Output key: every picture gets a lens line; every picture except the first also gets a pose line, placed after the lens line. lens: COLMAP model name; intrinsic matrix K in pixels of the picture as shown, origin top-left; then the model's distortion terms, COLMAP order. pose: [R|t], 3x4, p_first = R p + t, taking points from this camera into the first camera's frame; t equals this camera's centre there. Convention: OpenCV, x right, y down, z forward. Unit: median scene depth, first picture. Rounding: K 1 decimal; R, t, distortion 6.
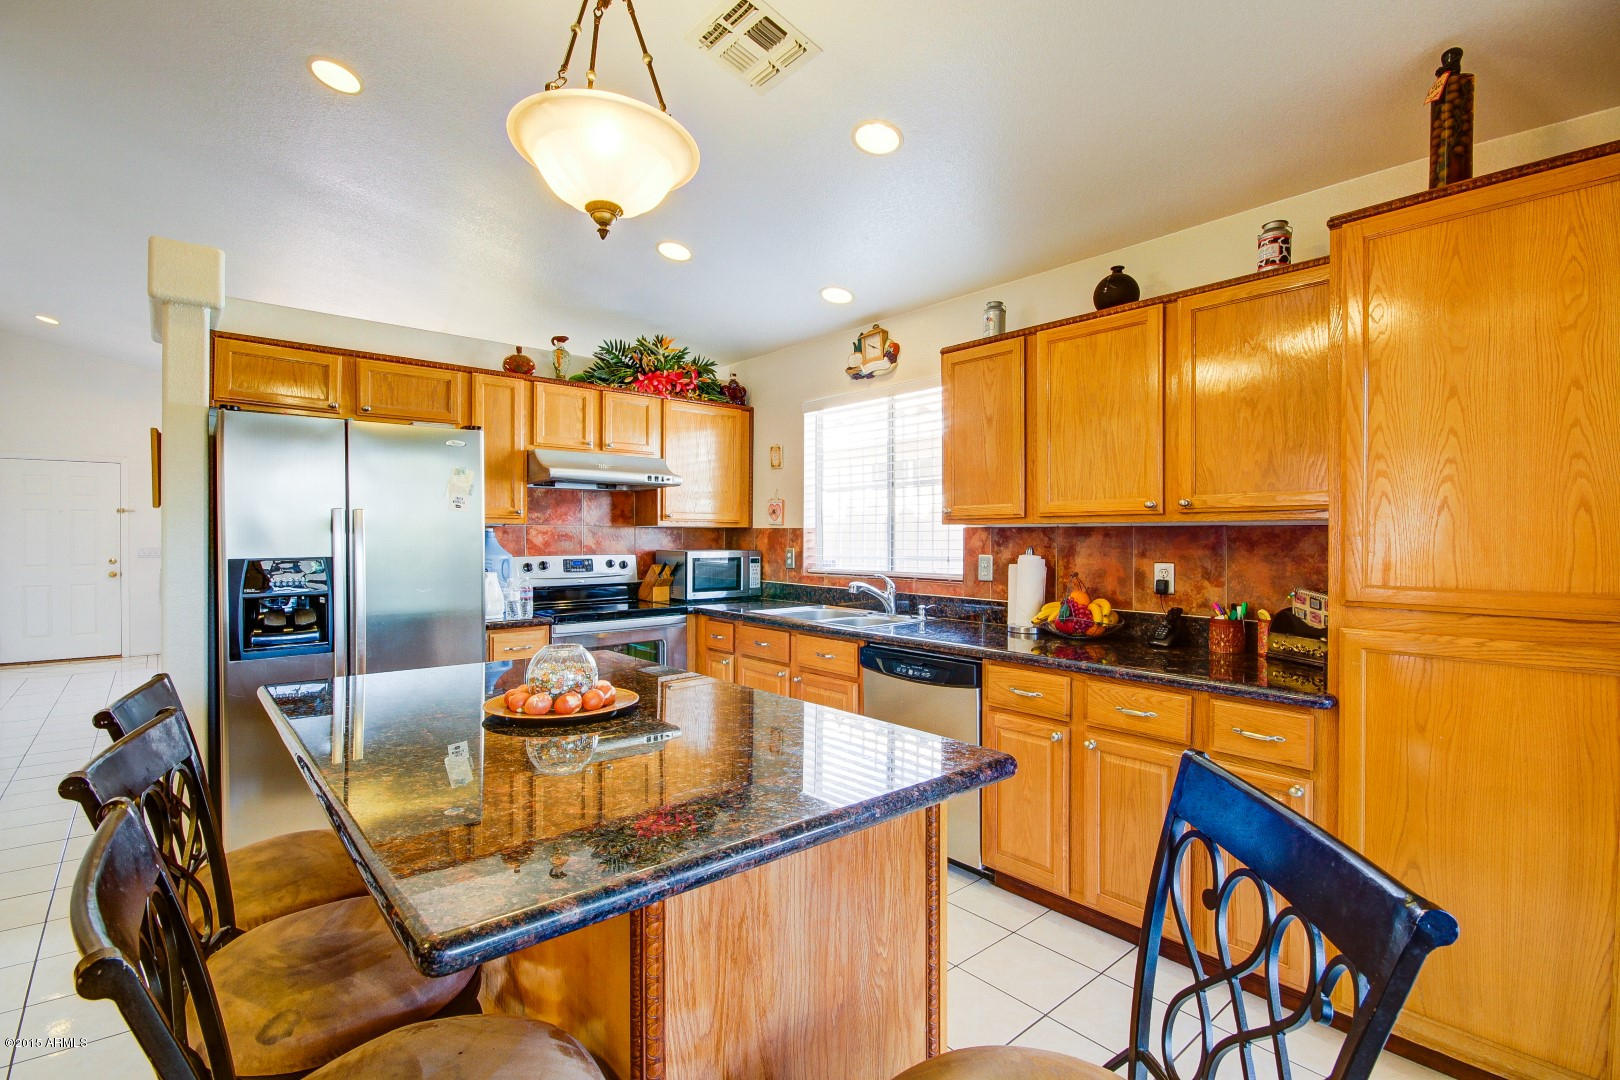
lens RADIAL K [[746.6, 0, 807.1], [0, 746.6, 540.9], [0, 0, 1]] dist [-0.000932, -0.009163]
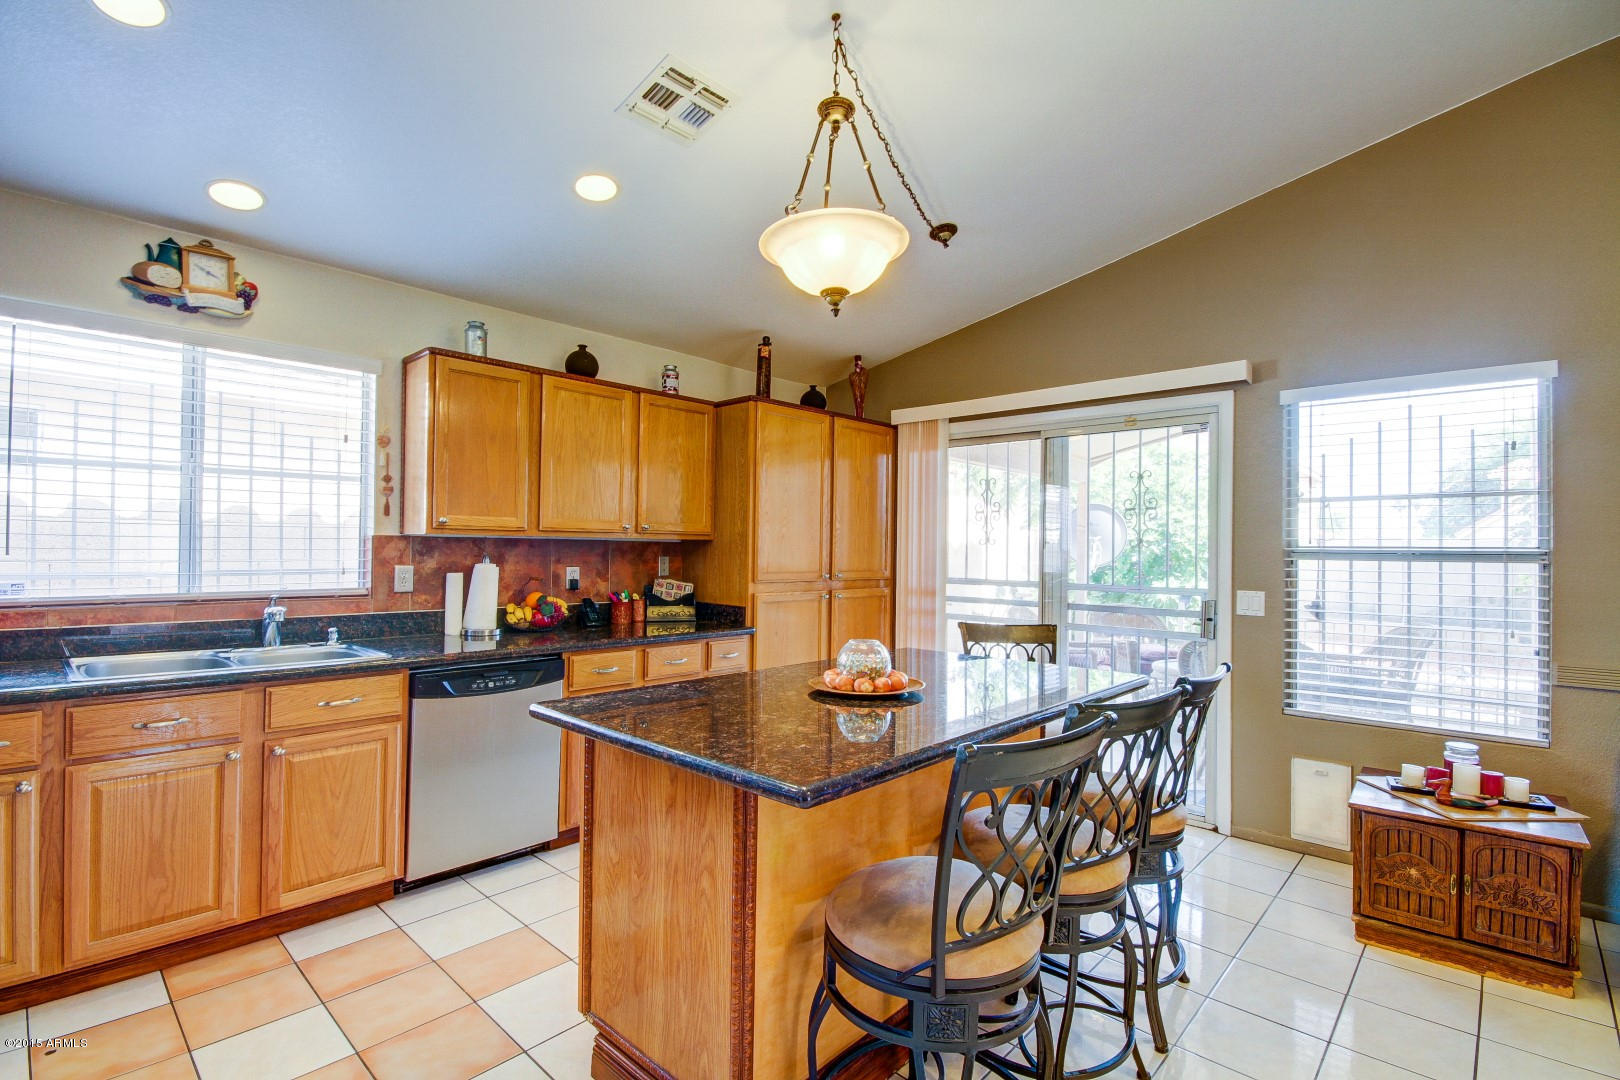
lens RADIAL K [[746.6, 0, 804.7], [0, 746.6, 541.8], [0, 0, 1]] dist [-0.000932, -0.009163]
pose [[-0.108195, 0.004295, 0.994120, -0.676423], [-0.009049, 0.999945, -0.005304, -0.009392], [-0.994088, -0.009569, -0.108151, 0.530094]]
